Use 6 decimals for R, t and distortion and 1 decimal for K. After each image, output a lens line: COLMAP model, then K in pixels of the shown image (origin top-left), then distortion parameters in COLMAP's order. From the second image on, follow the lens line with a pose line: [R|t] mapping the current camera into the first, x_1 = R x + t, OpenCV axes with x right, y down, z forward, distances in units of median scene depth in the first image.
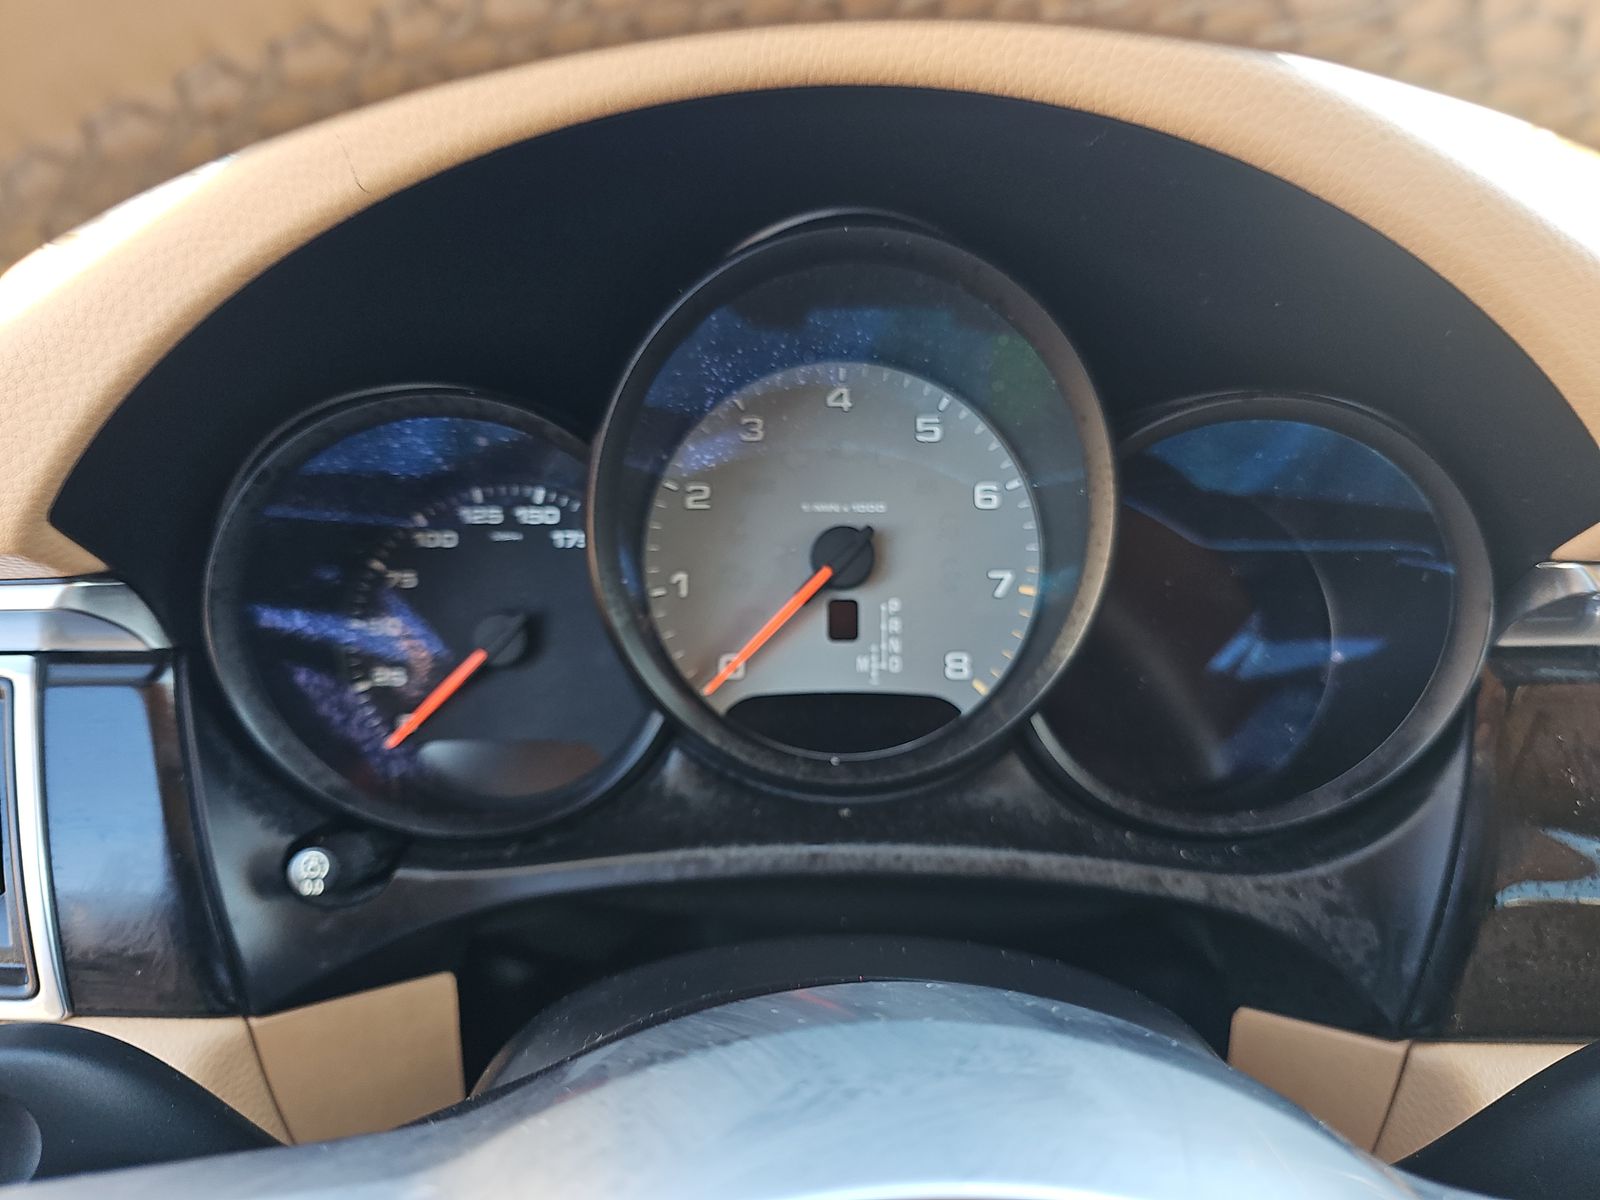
lens RADIAL K [[1084.5, 0, 805.9], [0, 1084.5, 591.2], [0, 0, 1]] dist [0.042008, -0.047044]
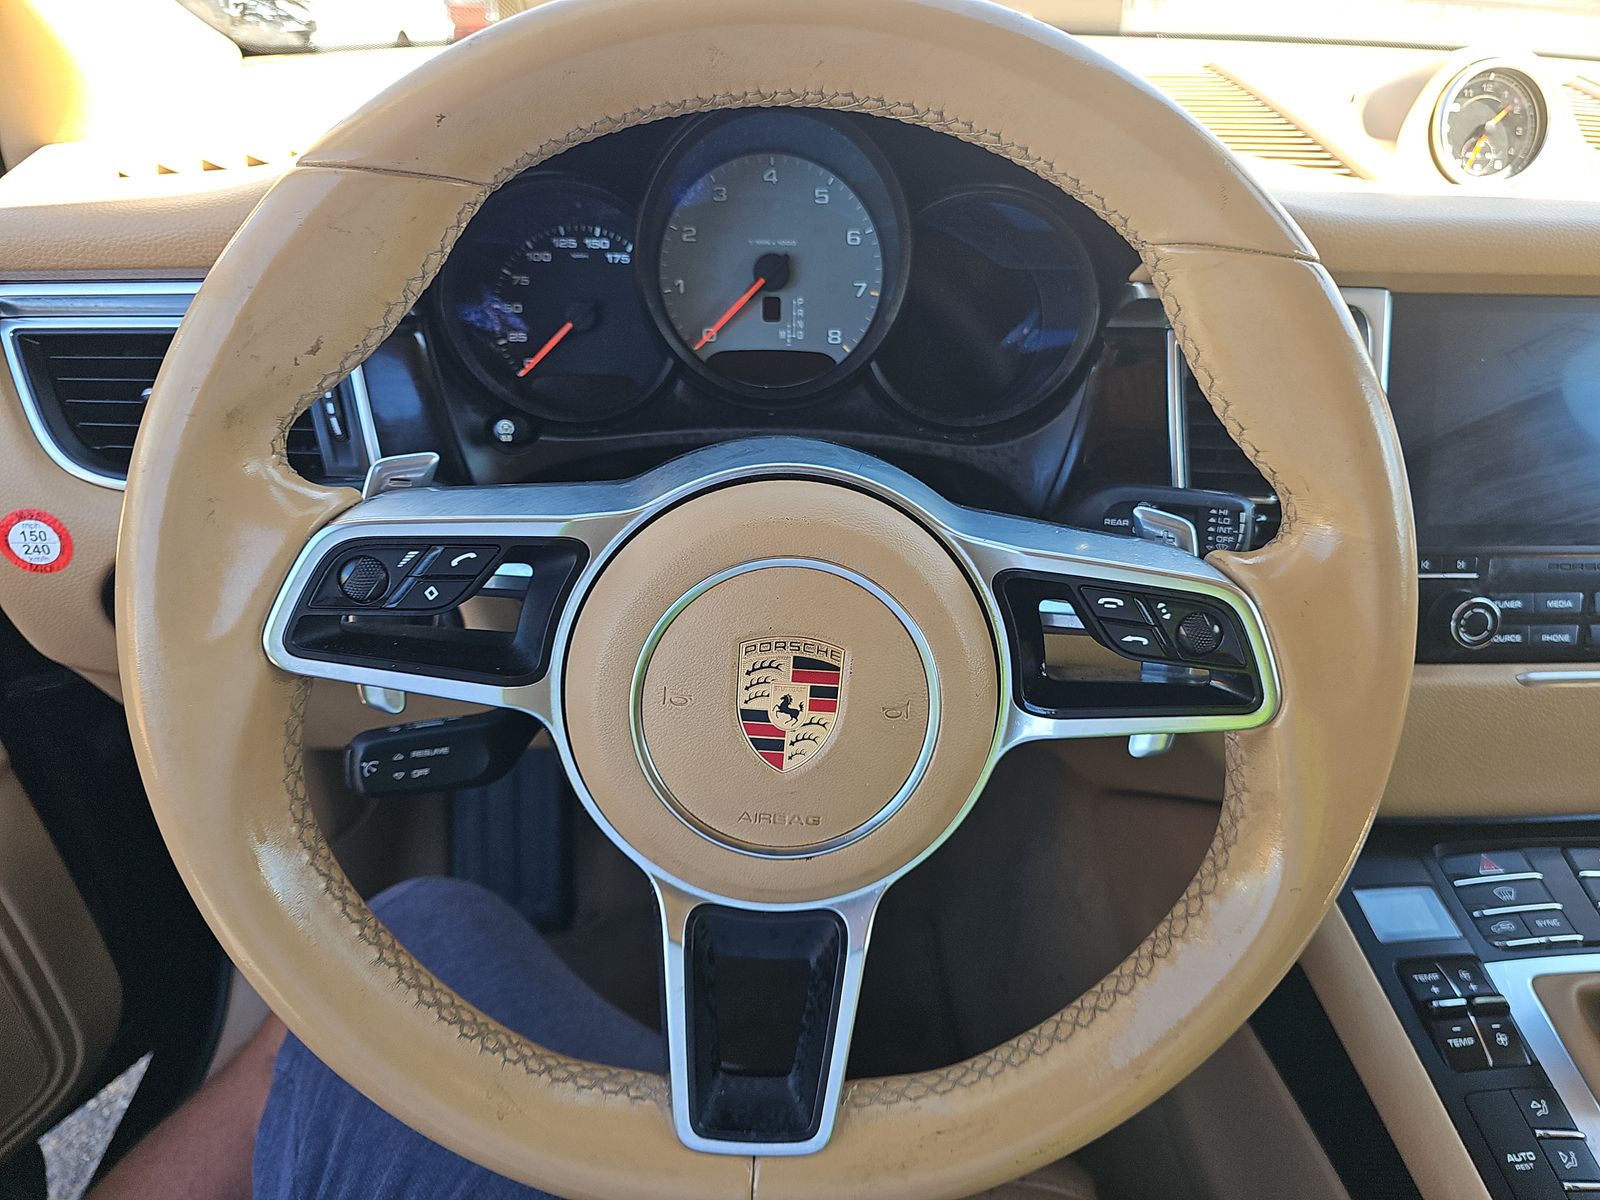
lens RADIAL K [[1084.5, 0, 805.9], [0, 1084.5, 591.2], [0, 0, 1]] dist [0.042008, -0.047044]
pose [[0.998956, 0.005058, 0.045397, 0.011693], [-0.016907, 0.964206, 0.264616, 0.000039], [-0.042434, -0.265107, 0.963285, -0.856292]]
